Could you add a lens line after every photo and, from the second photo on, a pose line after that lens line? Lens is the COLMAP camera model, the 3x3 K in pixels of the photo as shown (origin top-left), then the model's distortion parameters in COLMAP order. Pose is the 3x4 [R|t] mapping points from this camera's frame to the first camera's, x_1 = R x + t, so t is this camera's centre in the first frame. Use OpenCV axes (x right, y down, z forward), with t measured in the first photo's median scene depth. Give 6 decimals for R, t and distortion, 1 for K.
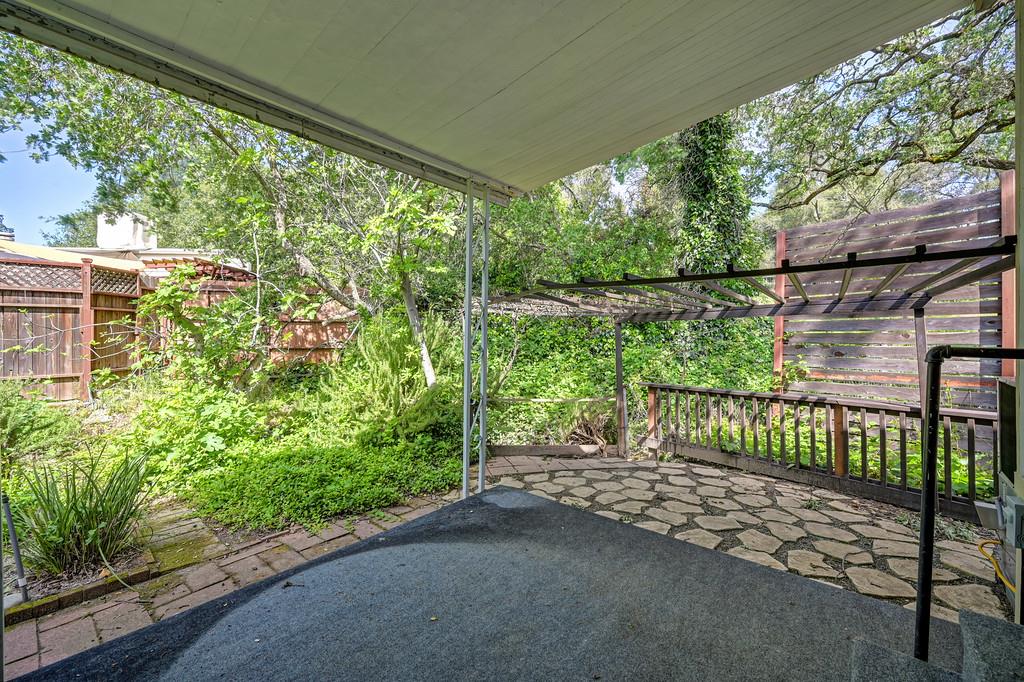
lens RADIAL K [[419.1, 0, 512.0], [0, 419.1, 341.0], [0, 0, 1]] dist [-0.000221, -0.000024]
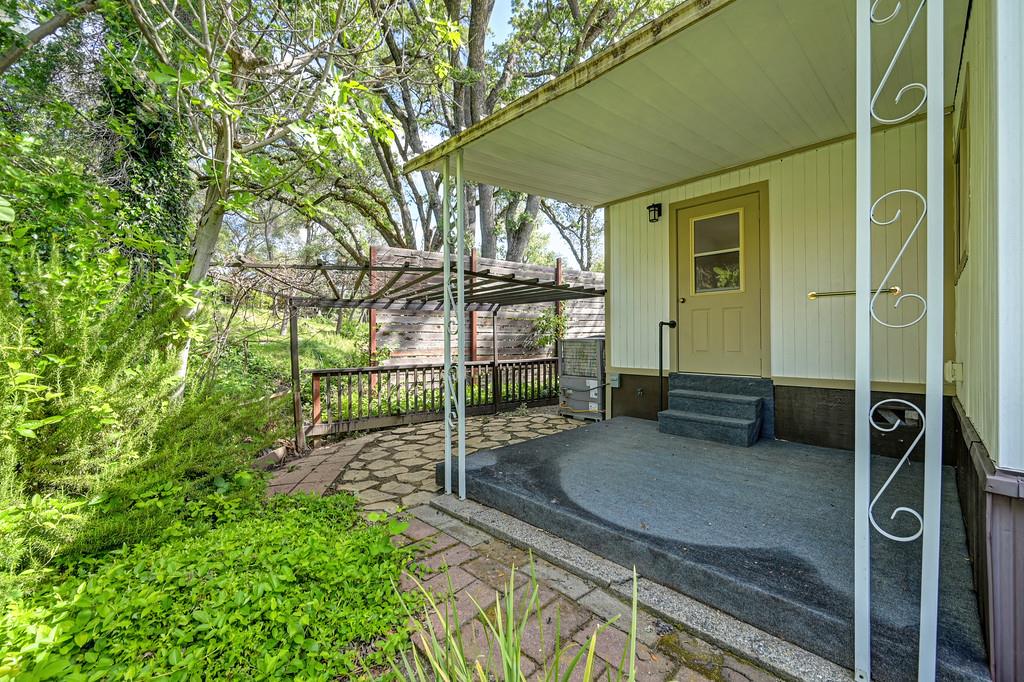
lens RADIAL K [[409.5, 0, 512.9], [0, 409.5, 335.4], [0, 0, 1]] dist [-0.002369, 0.000096]
pose [[0.093143, 0.003690, 0.995646, -0.814523], [0.013289, 0.999899, -0.004949, 0.040927], [-0.995564, 0.013692, 0.093084, 0.614480]]
